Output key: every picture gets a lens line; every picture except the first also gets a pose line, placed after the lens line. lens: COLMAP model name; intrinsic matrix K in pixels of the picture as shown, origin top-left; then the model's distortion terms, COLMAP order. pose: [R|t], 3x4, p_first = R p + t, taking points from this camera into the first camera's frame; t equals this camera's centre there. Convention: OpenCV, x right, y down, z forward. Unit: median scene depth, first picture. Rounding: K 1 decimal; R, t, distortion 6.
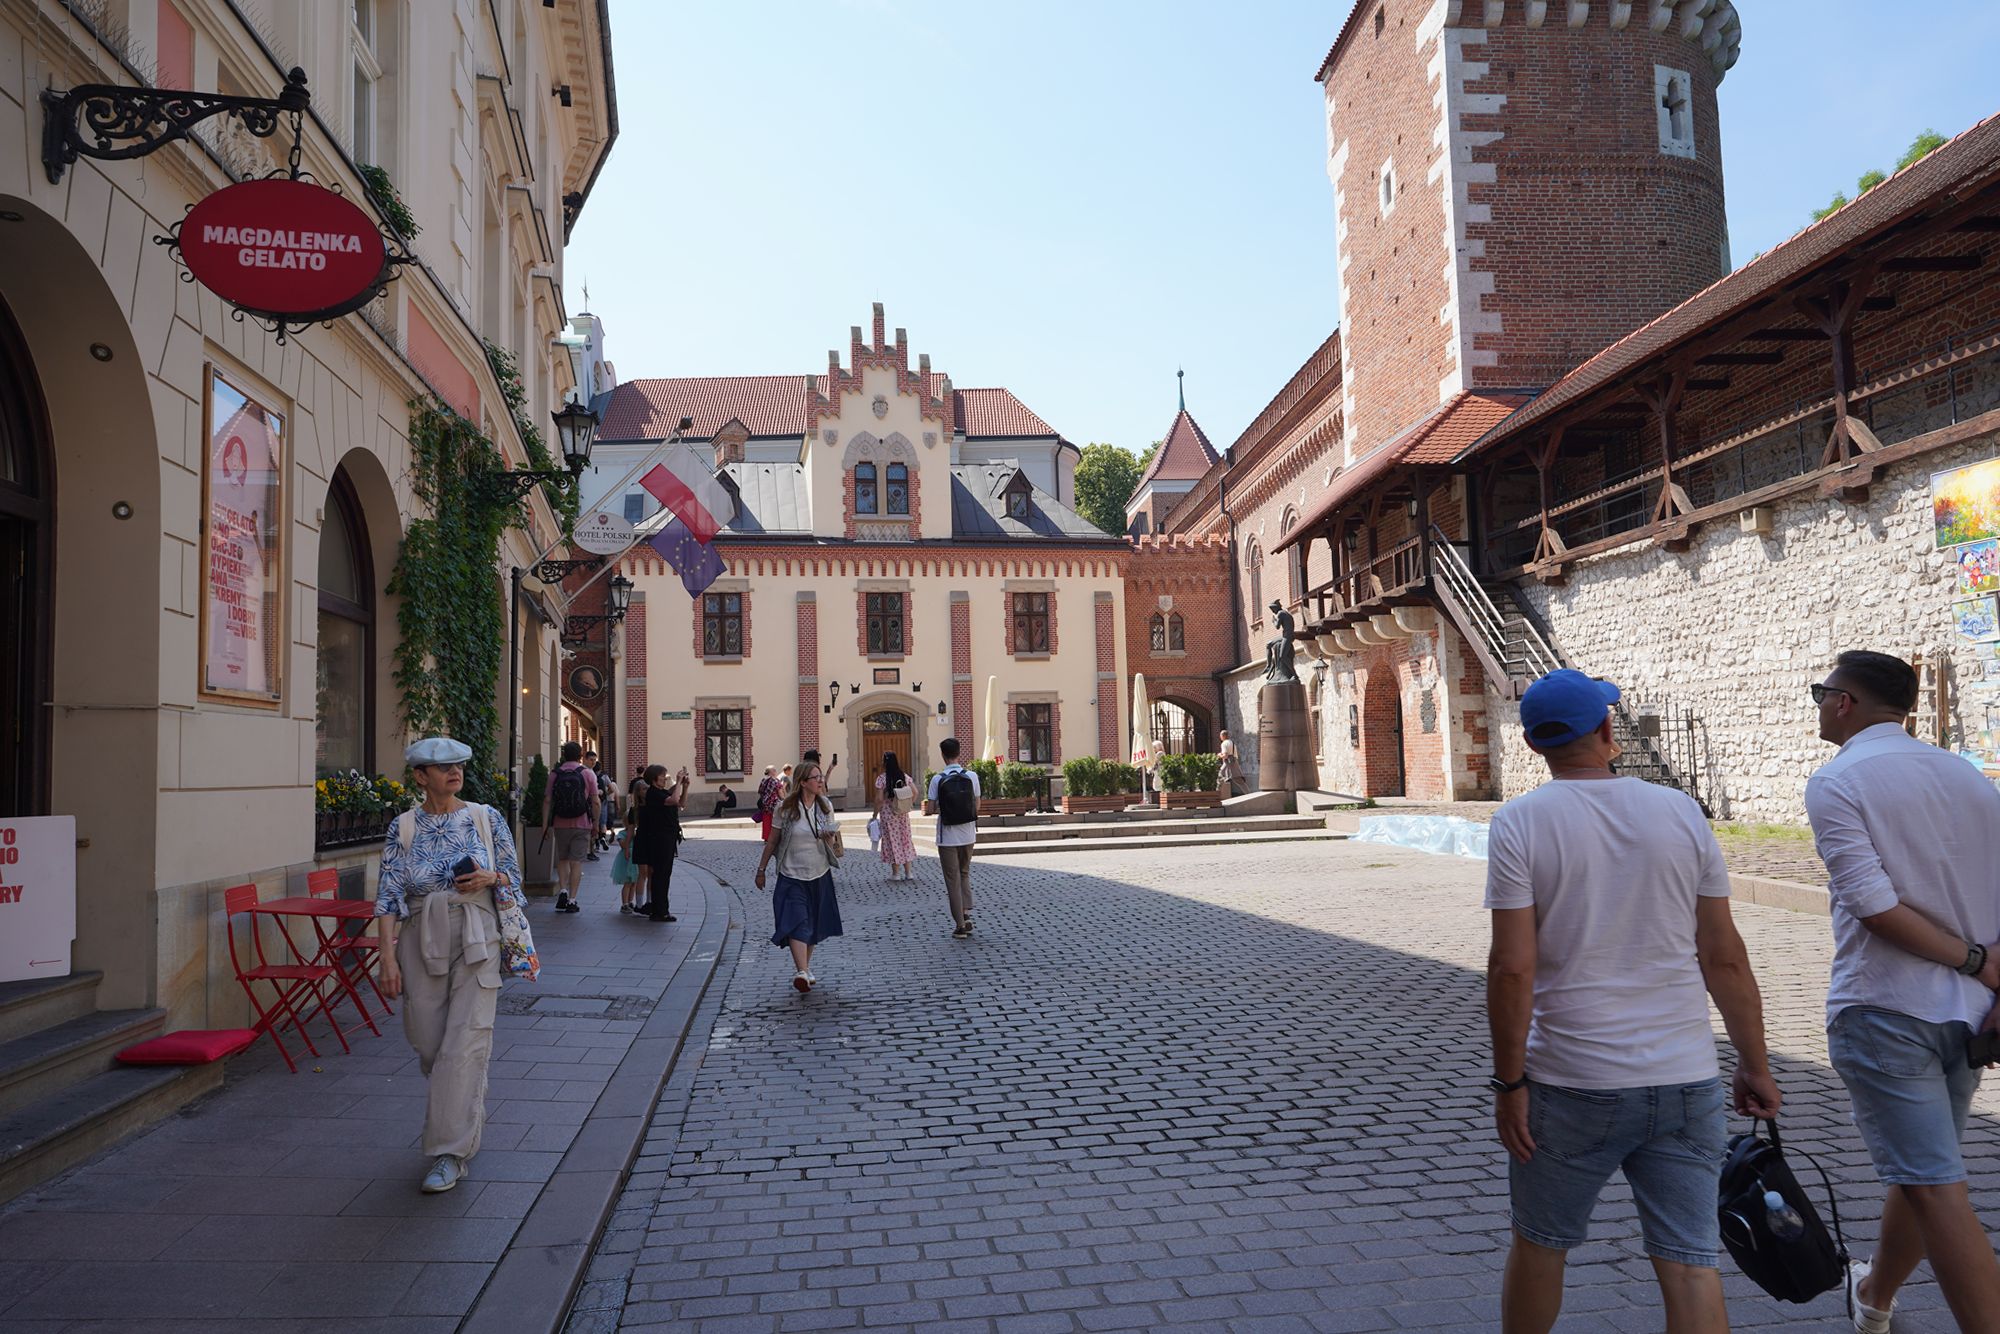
lens RADIAL K [[1318.0, 0, 1000.0], [0, 1318.0, 667.0], [0, 0, 1]] dist [-0.003746, 0.026404]
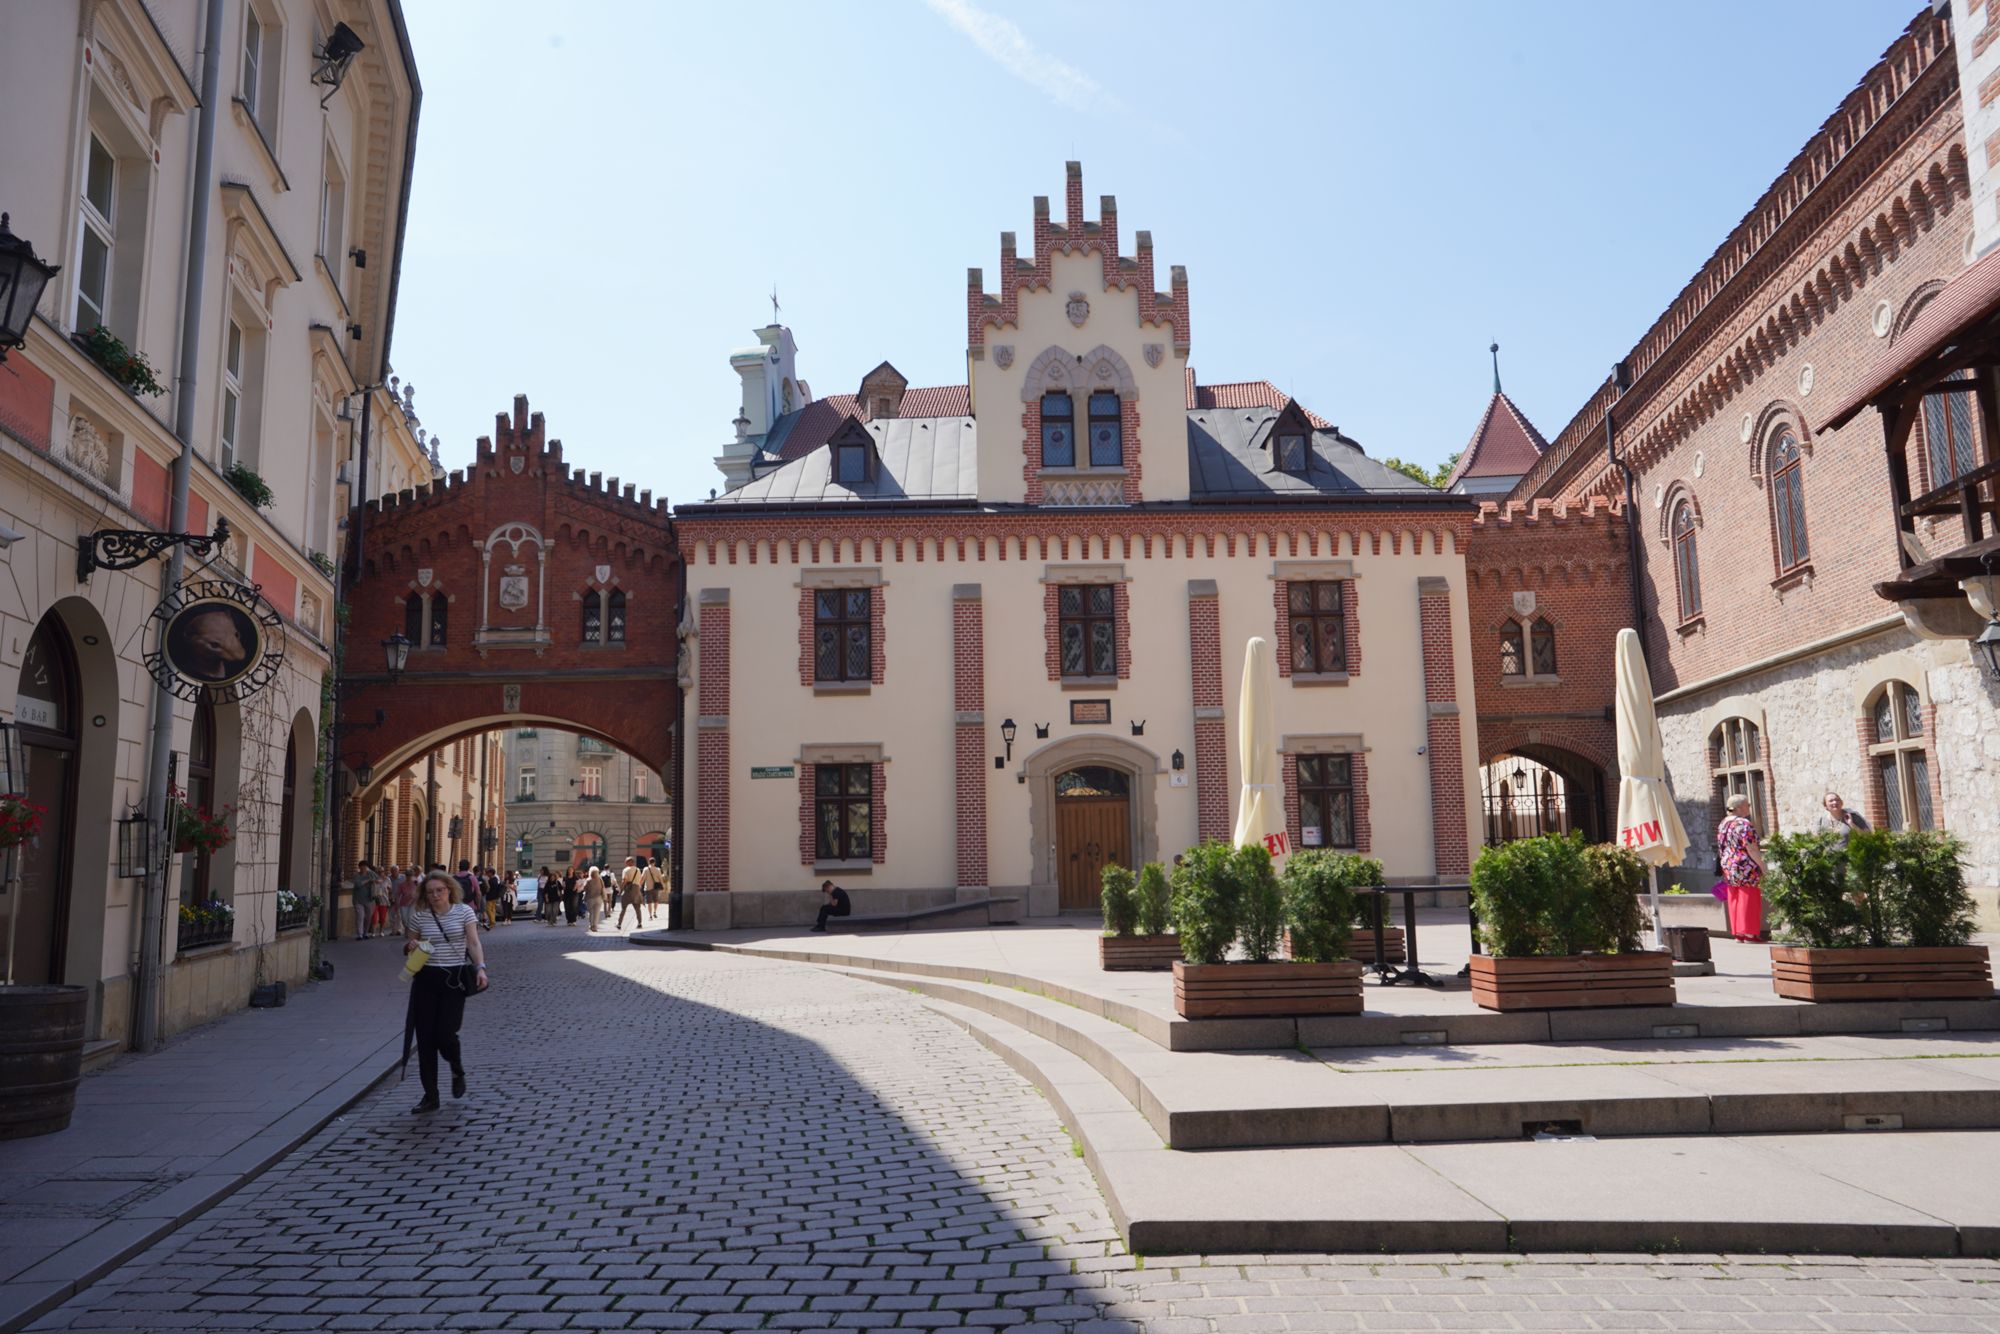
lens RADIAL K [[1318.0, 0, 1000.0], [0, 1318.0, 667.0], [0, 0, 1]] dist [-0.003746, 0.026404]
pose [[0.980182, -0.020589, -0.197025, -0.001634], [0.008519, 0.998045, -0.061914, 0.024477], [0.197915, 0.059009, 0.978441, 0.350131]]
